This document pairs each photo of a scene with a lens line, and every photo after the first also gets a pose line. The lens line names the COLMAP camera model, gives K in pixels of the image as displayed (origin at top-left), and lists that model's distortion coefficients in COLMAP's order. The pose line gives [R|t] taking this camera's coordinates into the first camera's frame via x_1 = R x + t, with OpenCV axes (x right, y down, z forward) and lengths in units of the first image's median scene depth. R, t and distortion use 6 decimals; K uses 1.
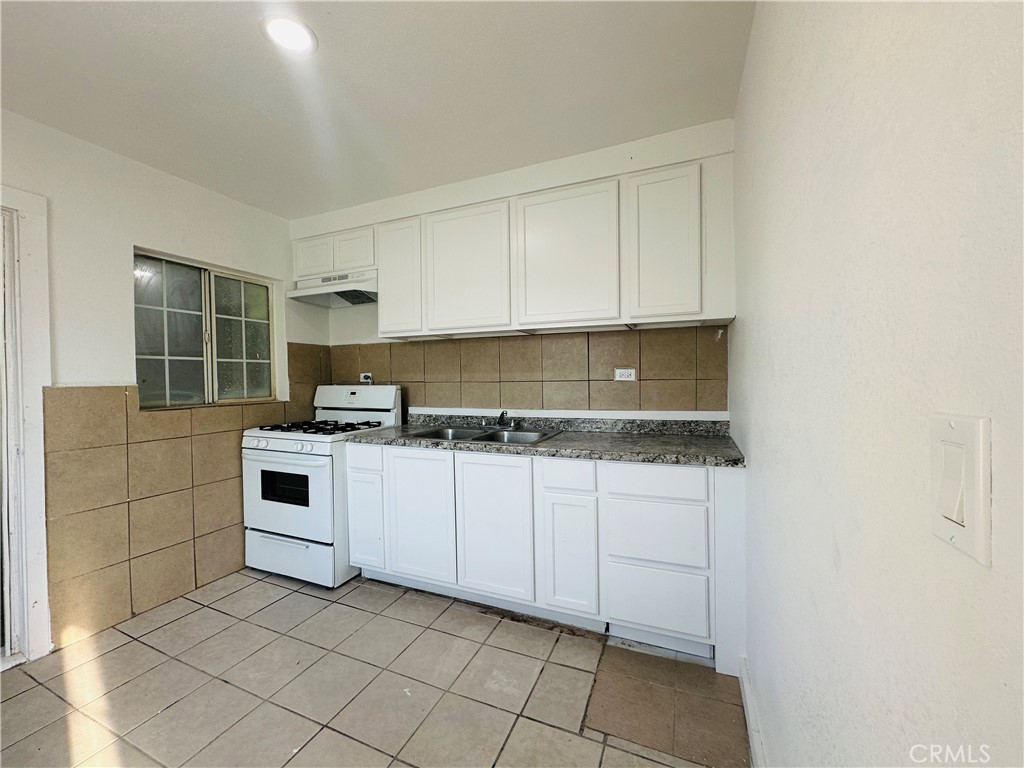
lens RADIAL K [[407.6, 0, 512.0], [0, 407.6, 384.0], [0, 0, 1]] dist [-0.002087, 0.000533]
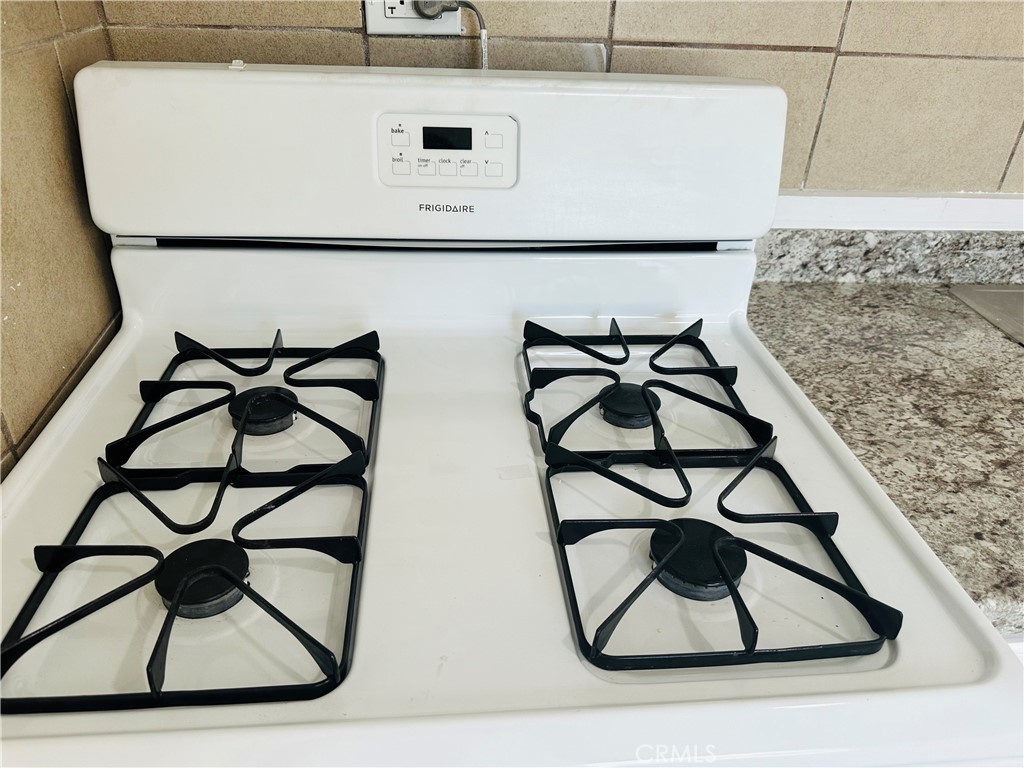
lens RADIAL K [[735.8, 0, 512.0], [0, 735.8, 386.5], [0, 0, 1]] dist [-0.007309, -0.004465]
pose [[0.876560, -0.210912, 0.432619, -0.619167], [-0.040183, 0.863659, 0.502472, -0.040954], [-0.479613, -0.457831, 0.748573, 0.926251]]
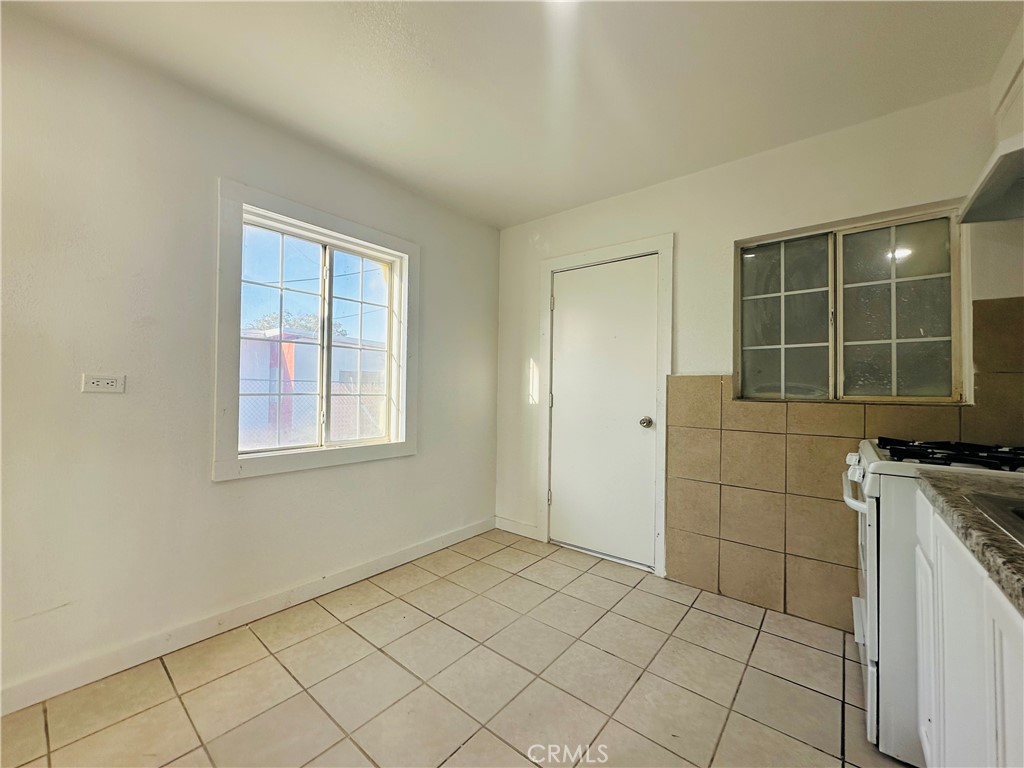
lens RADIAL K [[407.6, 0, 512.0], [0, 407.6, 384.0], [0, 0, 1]] dist [-0.002087, 0.000533]
pose [[-0.278255, -0.005264, -0.960493, 0.205125], [-0.022638, 0.999743, 0.001080, 0.032930], [0.960240, 0.022044, -0.278303, 0.662220]]
